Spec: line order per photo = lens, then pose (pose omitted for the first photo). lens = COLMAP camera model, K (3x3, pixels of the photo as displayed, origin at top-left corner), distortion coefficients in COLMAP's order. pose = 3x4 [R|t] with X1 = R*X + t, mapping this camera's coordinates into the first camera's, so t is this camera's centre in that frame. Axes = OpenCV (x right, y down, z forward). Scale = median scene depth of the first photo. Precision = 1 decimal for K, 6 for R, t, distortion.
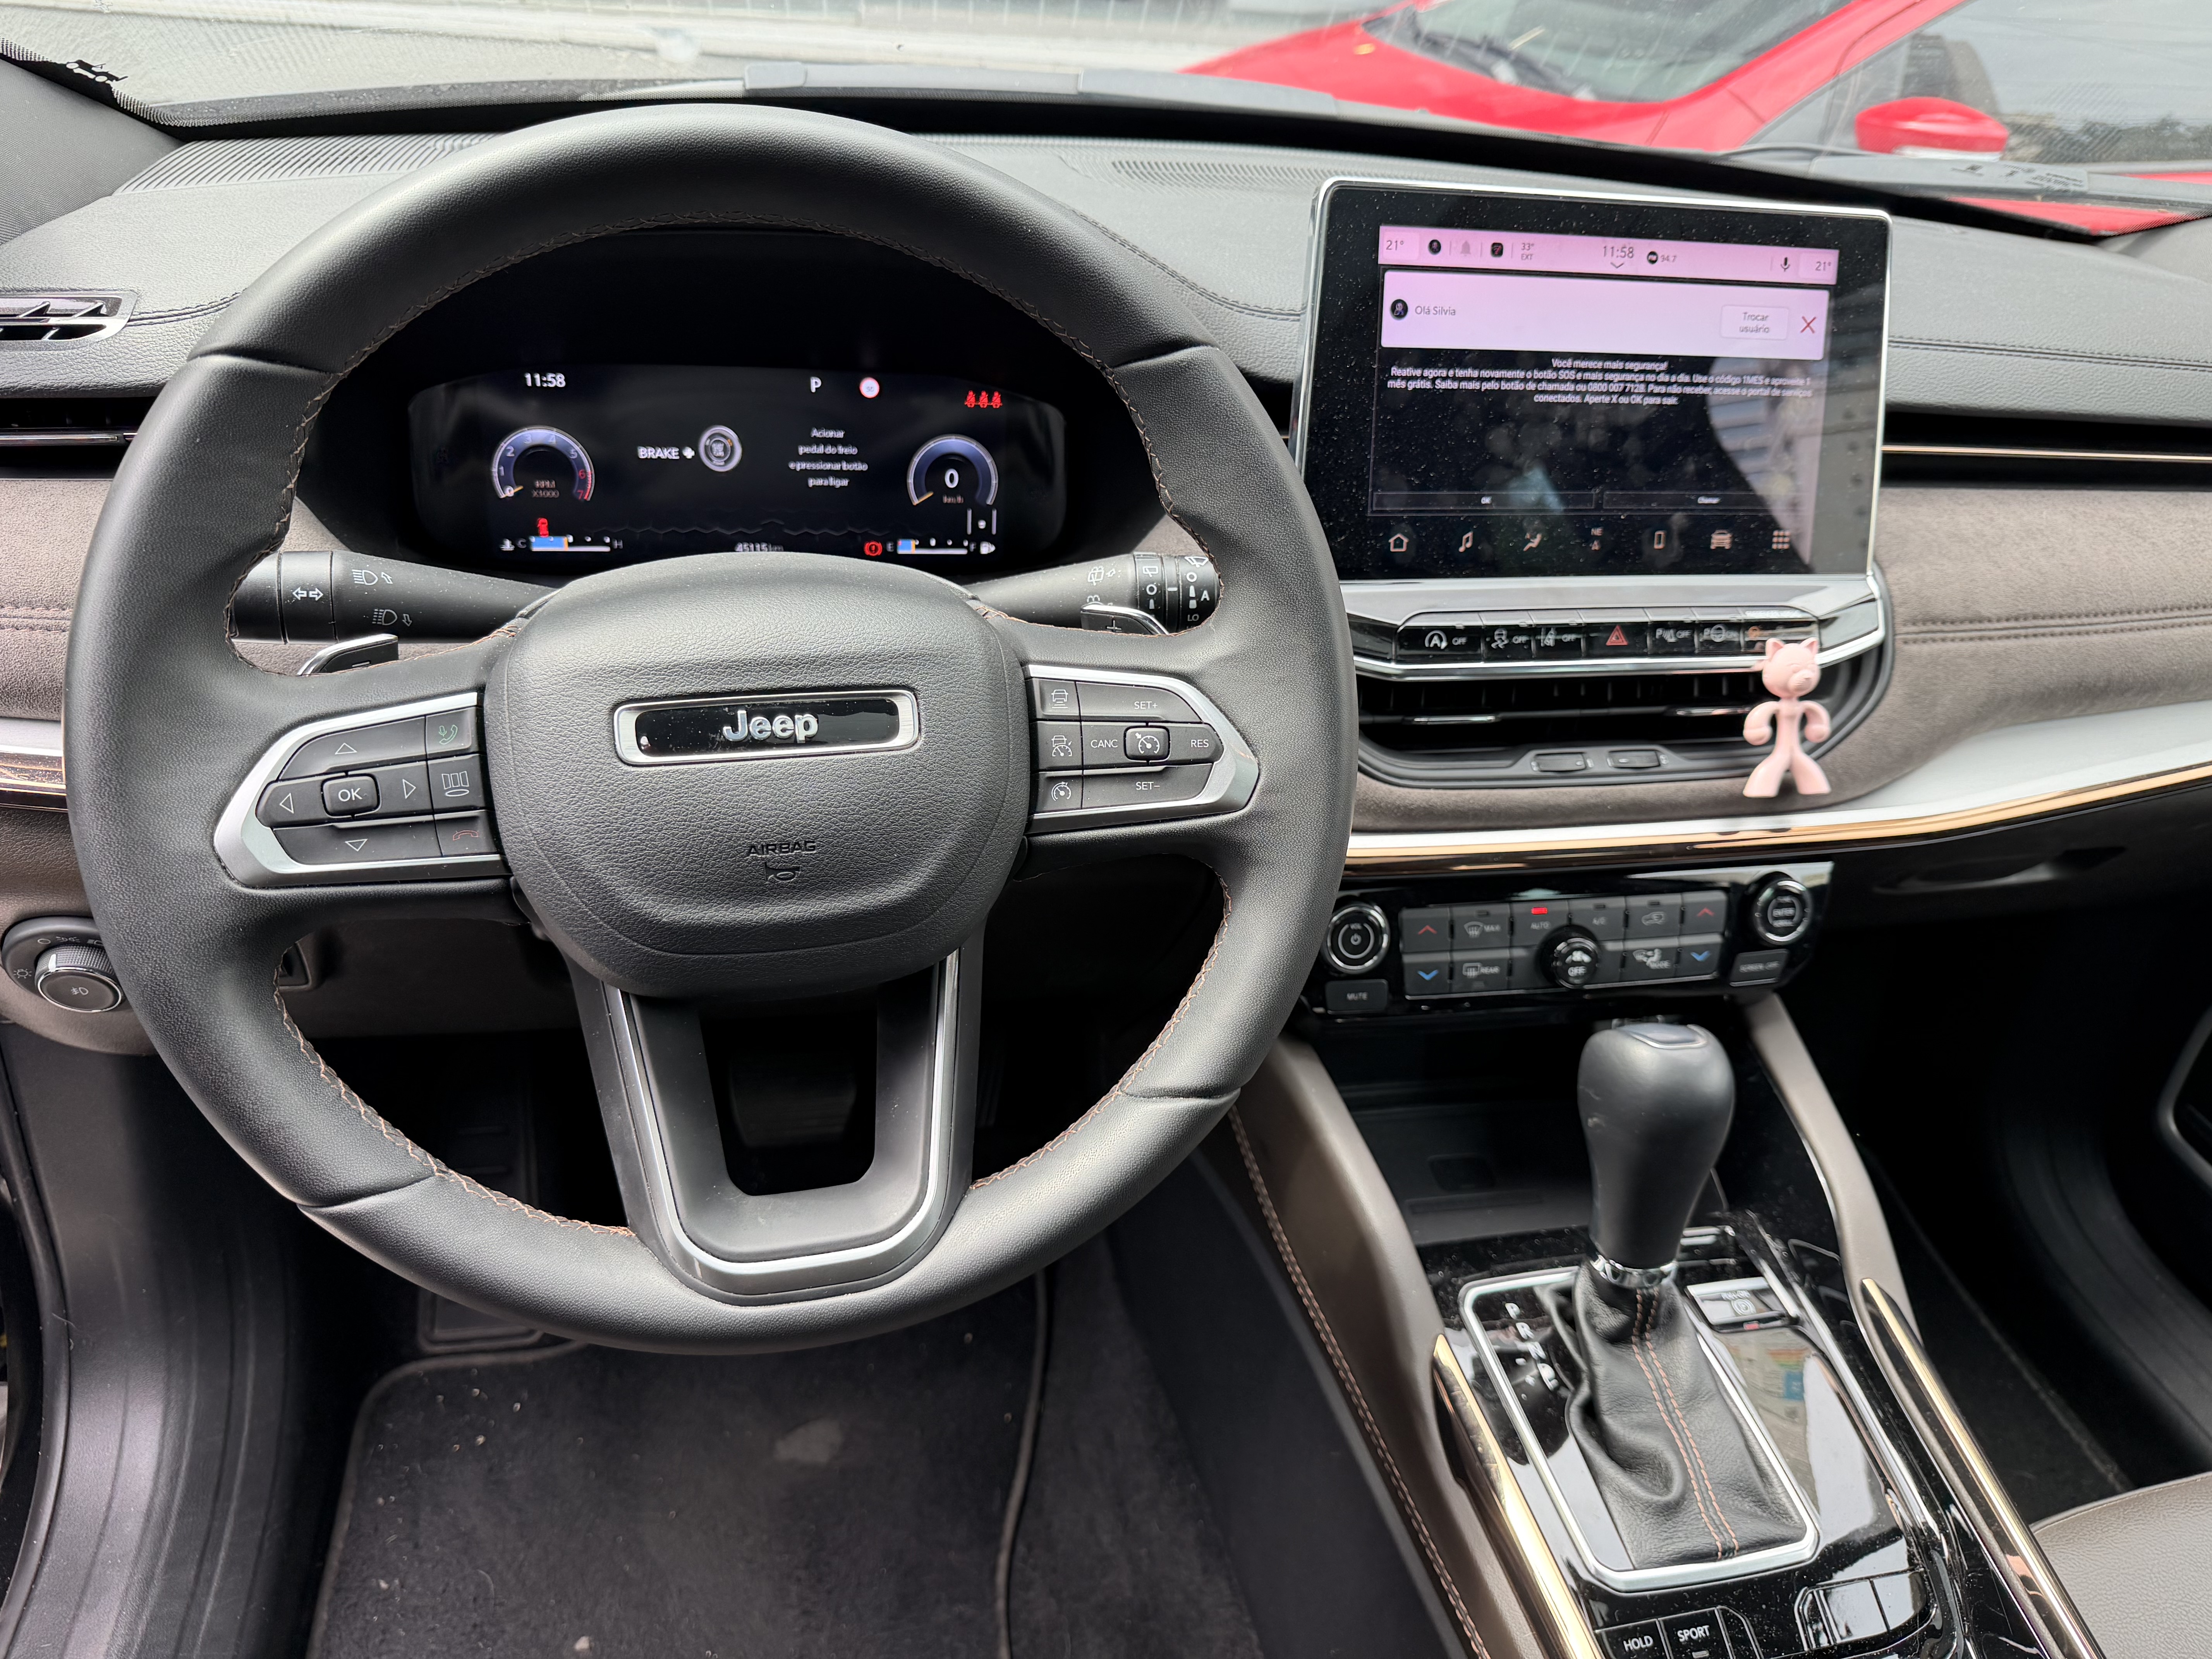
lens RADIAL K [[1560.0, 0, 1094.3], [0, 1560.0, 788.1], [0, 0, 1]] dist [-0.003015, -0.006042]
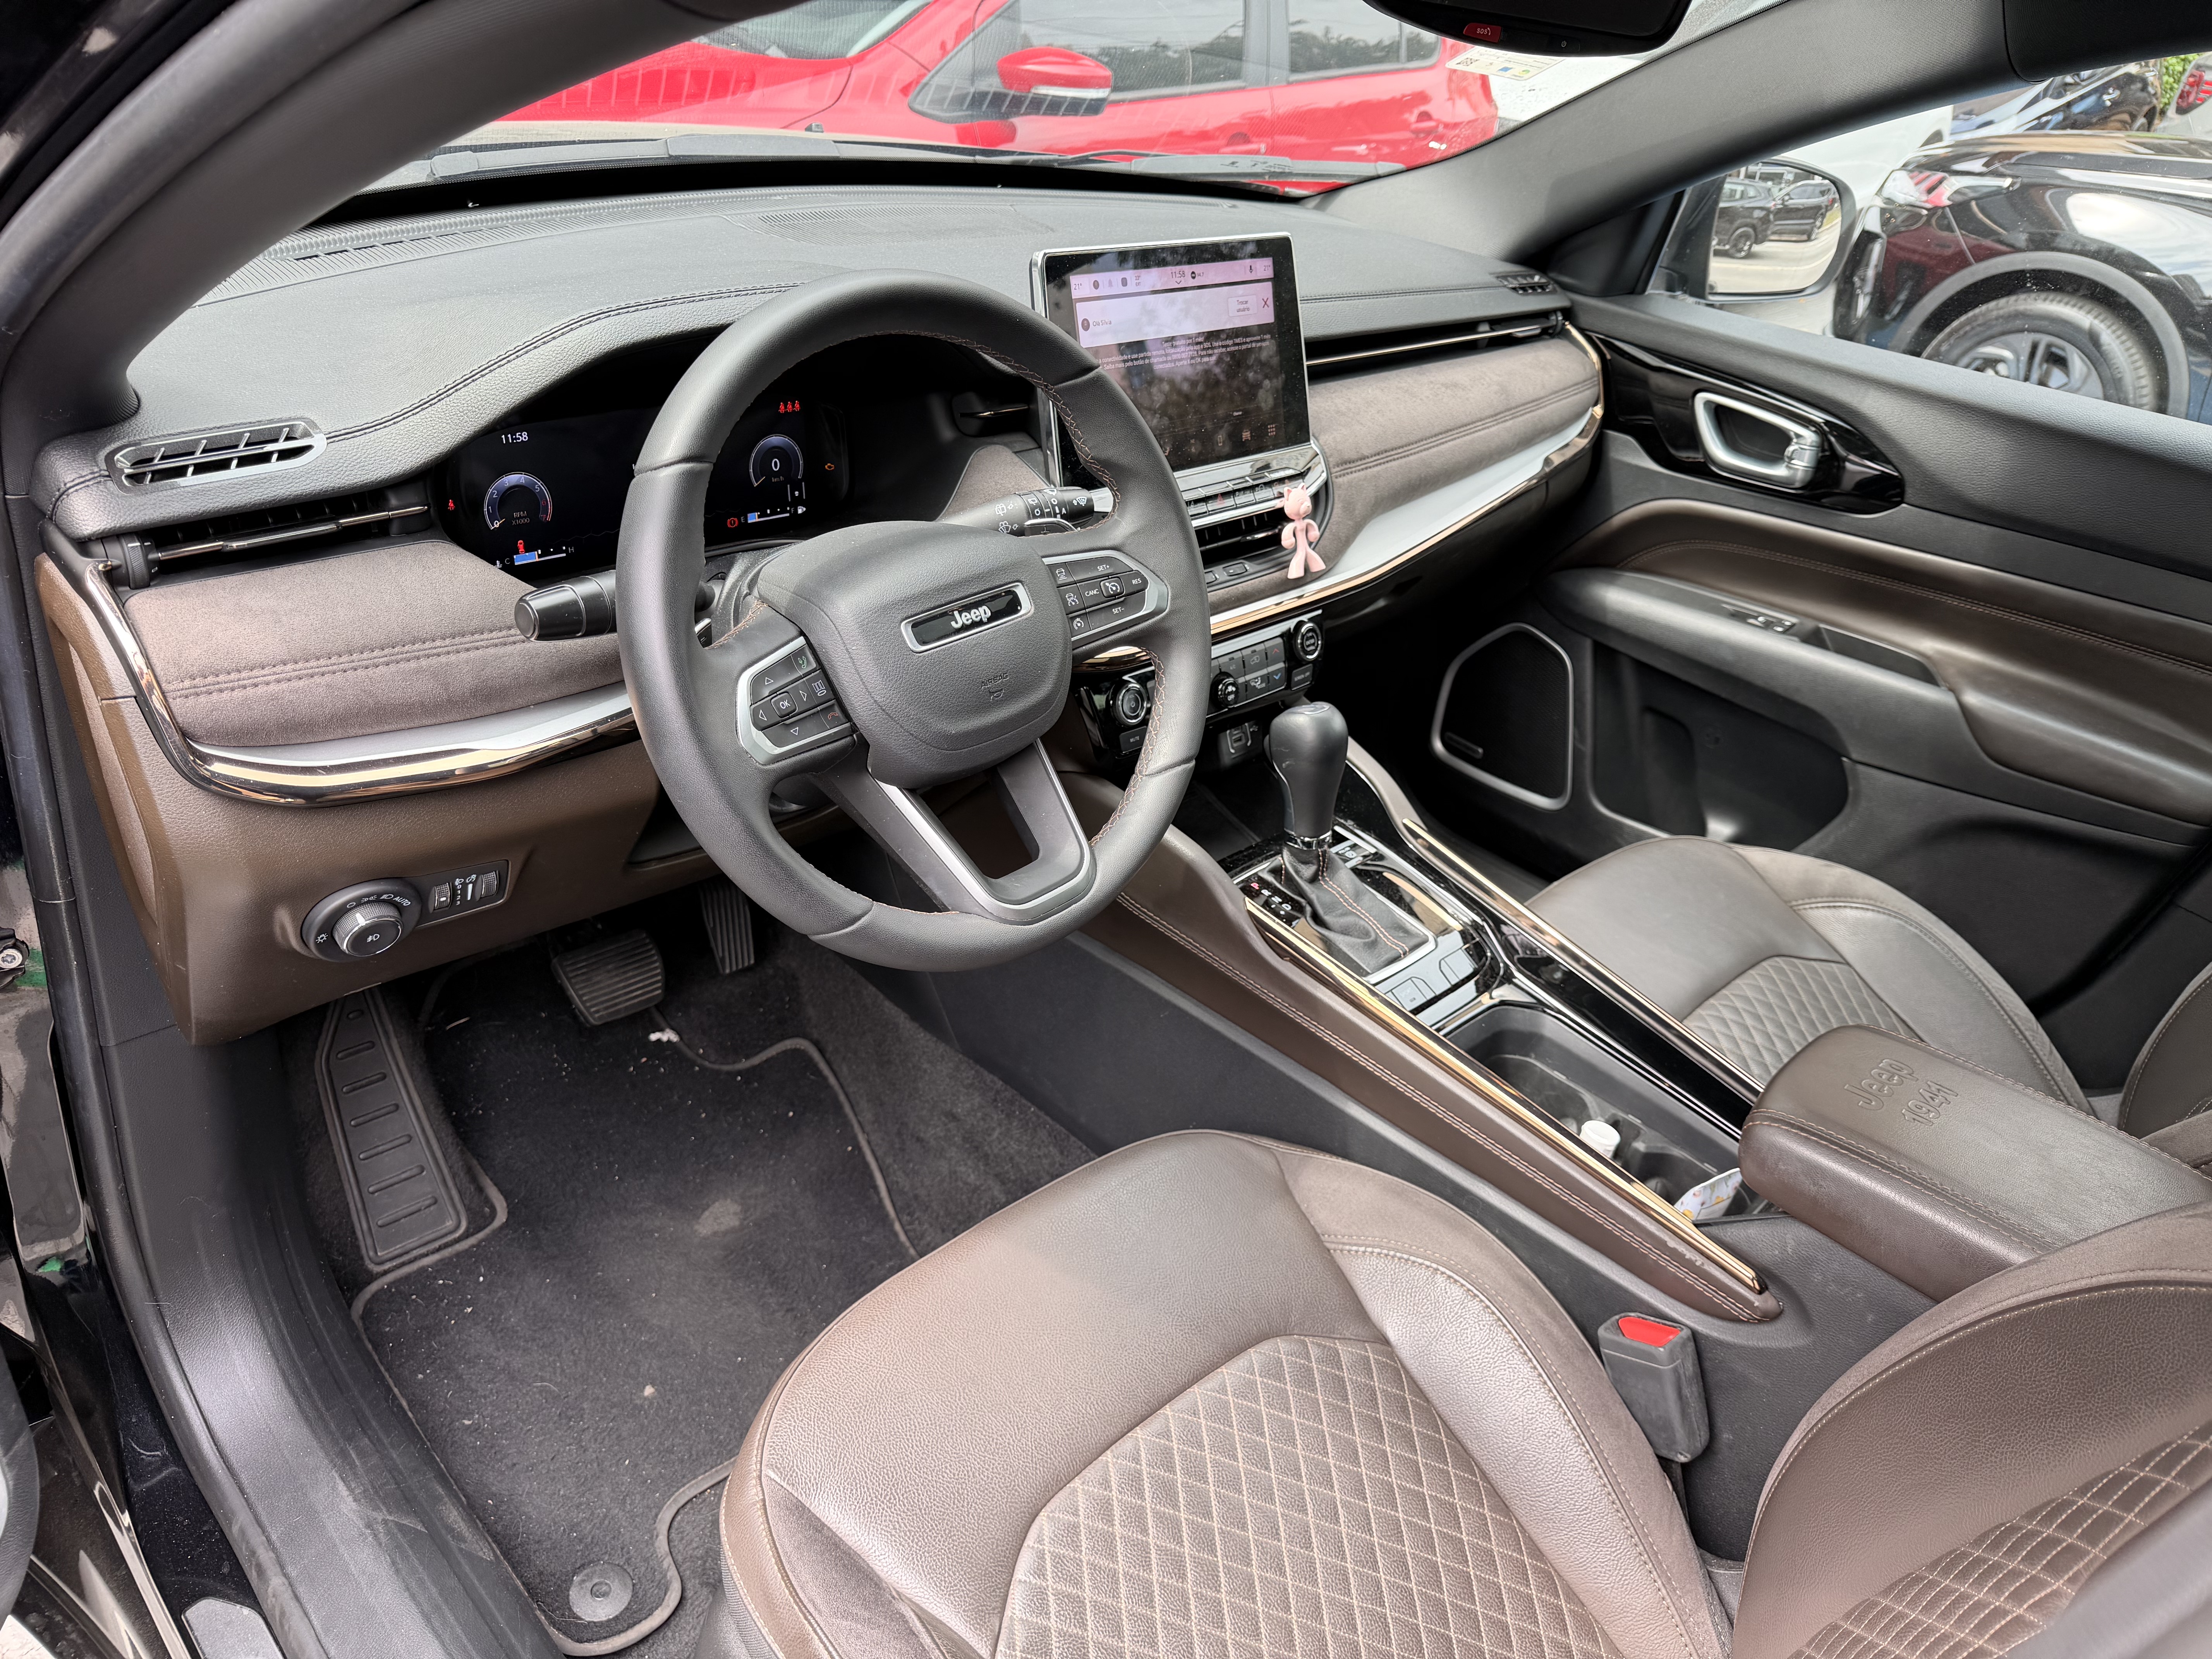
lens RADIAL K [[1560.0, 0, 1106.8], [0, 1560.0, 830.7], [0, 0, 1]] dist [-0.003015, -0.006042]
pose [[0.846700, -0.257046, 0.465861, -0.647898], [0.214701, 0.966172, 0.142882, -0.015750], [-0.486829, -0.020957, 0.873246, -0.441460]]
